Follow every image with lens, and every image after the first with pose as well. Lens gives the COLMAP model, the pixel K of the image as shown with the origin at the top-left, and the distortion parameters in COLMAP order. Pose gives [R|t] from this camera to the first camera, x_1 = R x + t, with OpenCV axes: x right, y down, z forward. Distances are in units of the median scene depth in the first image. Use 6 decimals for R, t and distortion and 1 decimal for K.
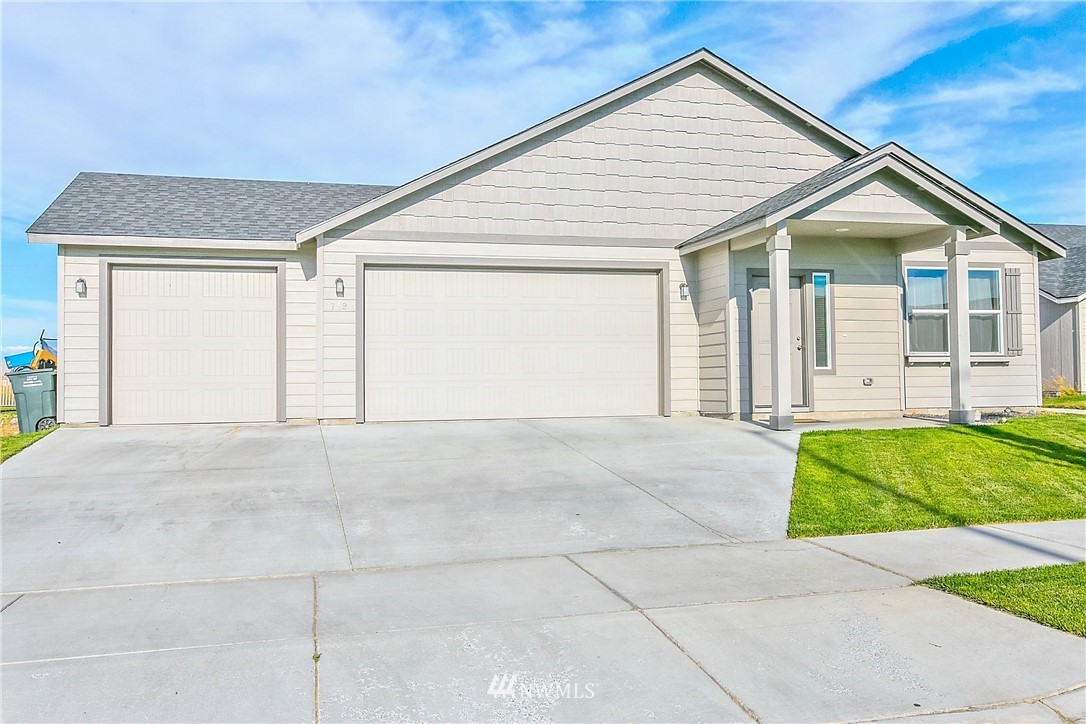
lens RADIAL K [[916.6, 0, 542.2], [0, 916.6, 356.8], [0, 0, 1]] dist [0.012011, 0.000853]
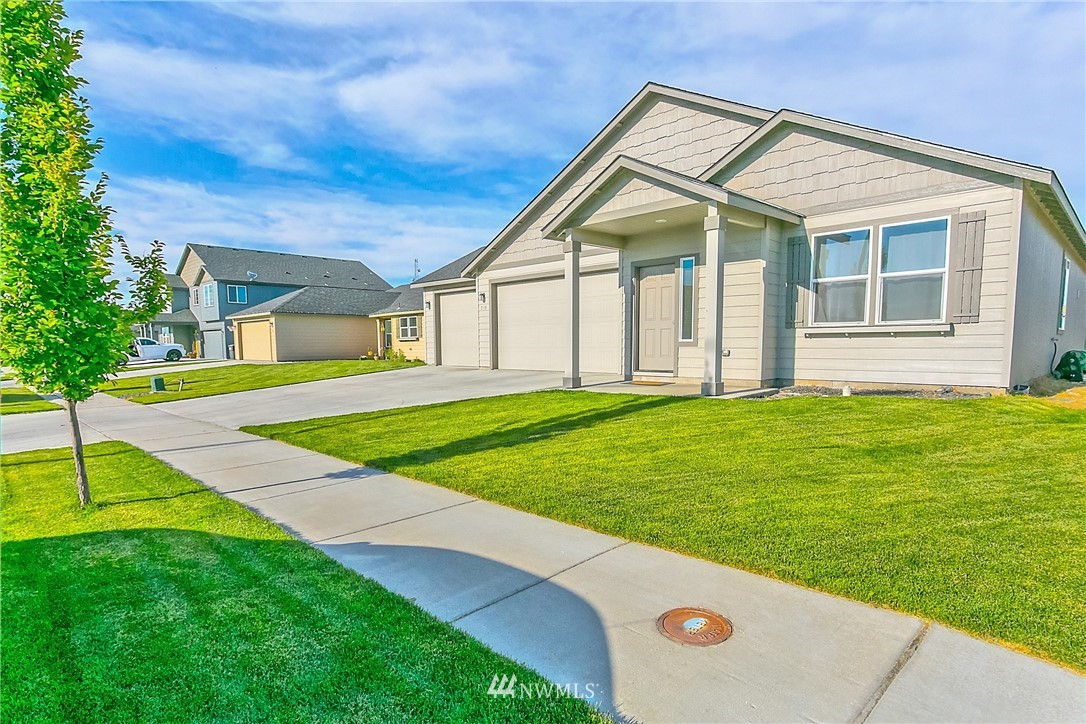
lens RADIAL K [[591.1, 0, 539.3], [0, 591.1, 397.8], [0, 0, 1]] dist [-0.009852, 0.000354]
pose [[0.497893, 0.085739, -0.862990, 0.860040], [0.028722, 0.992925, 0.115219, -0.007025], [0.866763, -0.082153, 0.491907, 0.457005]]
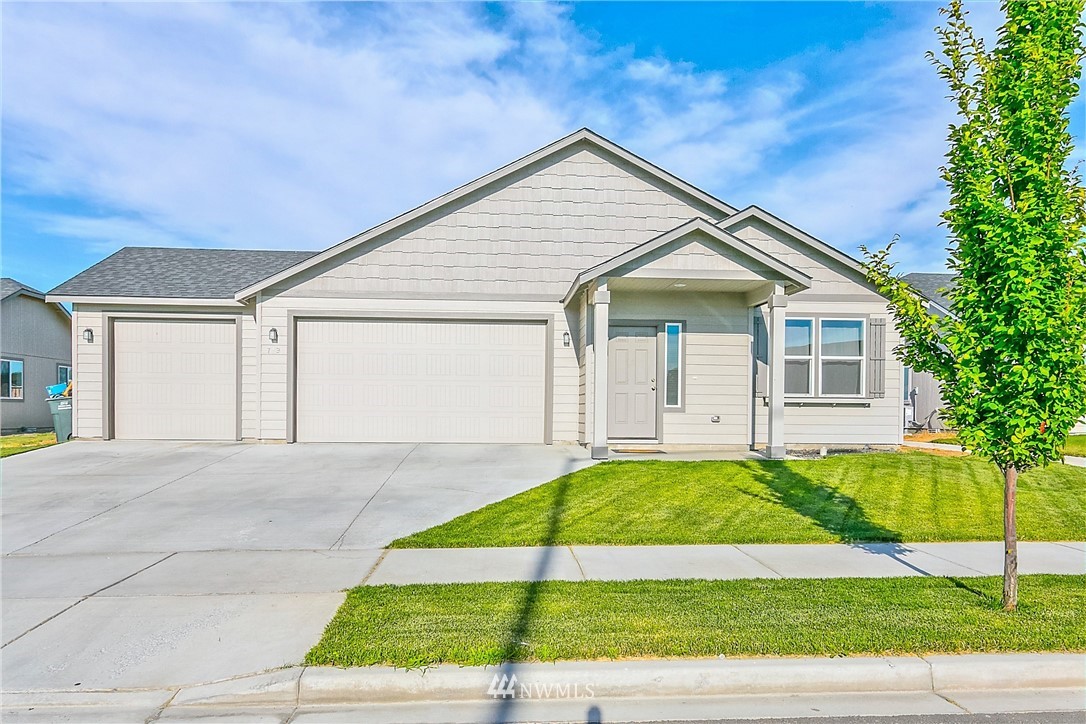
lens RADIAL K [[768.3, 0, 540.0], [0, 768.3, 425.1], [0, 0, 1]] dist [0.009128, -0.007133]
pose [[0.983294, 0.021690, -0.180729, 0.313962], [-0.014282, 0.999008, 0.042189, -0.002118], [0.181465, -0.038903, 0.982628, 0.022083]]
